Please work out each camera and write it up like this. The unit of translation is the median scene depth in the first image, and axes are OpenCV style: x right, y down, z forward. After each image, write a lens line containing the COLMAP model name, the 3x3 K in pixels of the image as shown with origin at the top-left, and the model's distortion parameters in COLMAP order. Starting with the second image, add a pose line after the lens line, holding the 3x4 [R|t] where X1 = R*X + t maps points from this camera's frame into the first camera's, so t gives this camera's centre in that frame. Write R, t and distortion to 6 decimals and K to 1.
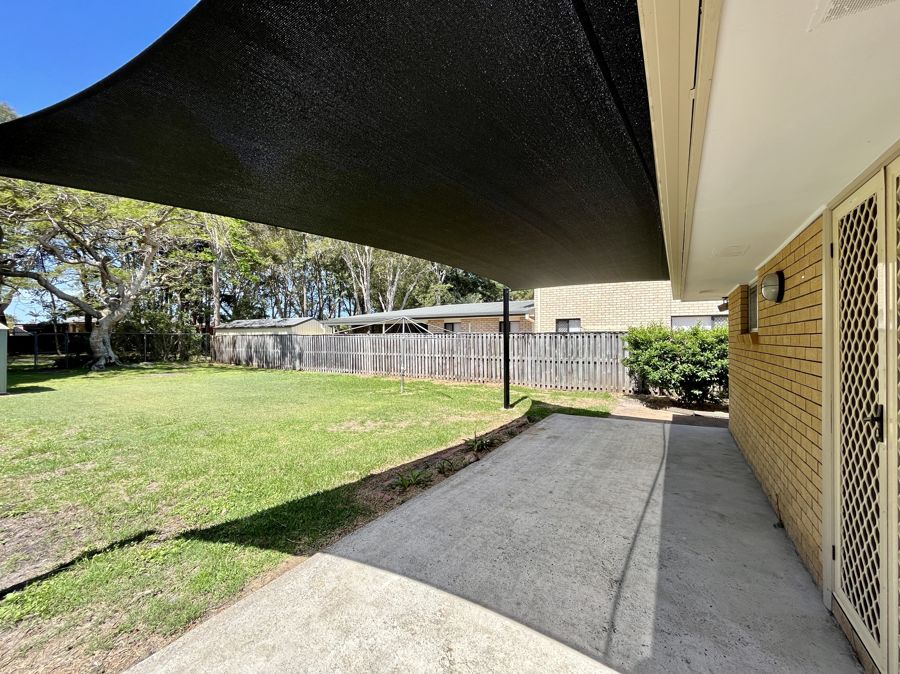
lens RADIAL K [[368.6, 0, 446.5], [0, 368.6, 334.5], [0, 0, 1]] dist [-0.001962, 0.000546]
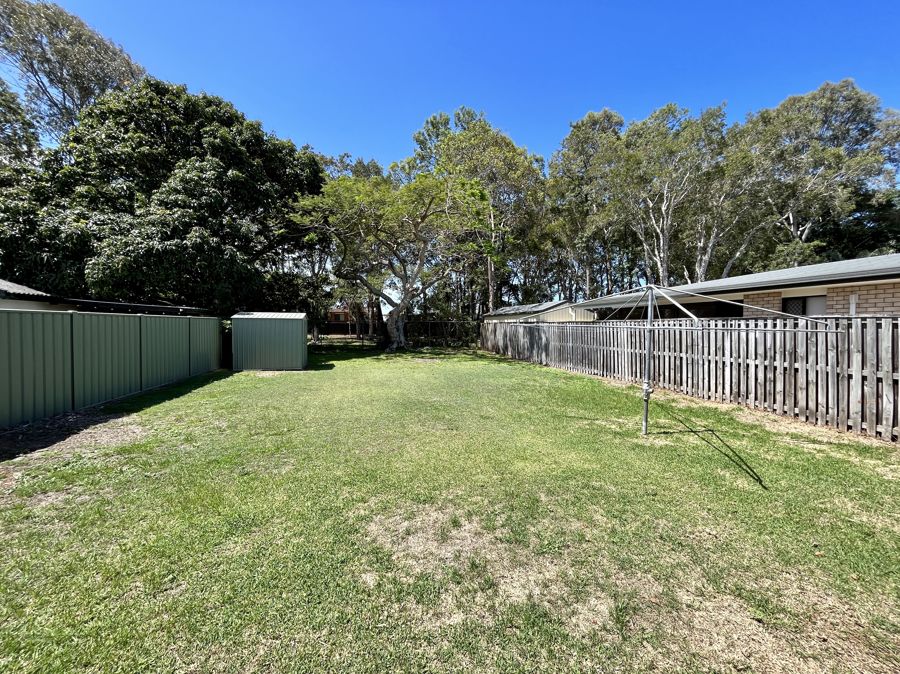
lens RADIAL K [[368.6, 0, 446.5], [0, 368.6, 334.5], [0, 0, 1]] dist [-0.001962, 0.000546]
pose [[0.705545, 0.019699, -0.708392, 0.028941], [0.005270, 0.999440, 0.033041, 0.000342], [0.708646, -0.027045, 0.705046, 0.288240]]
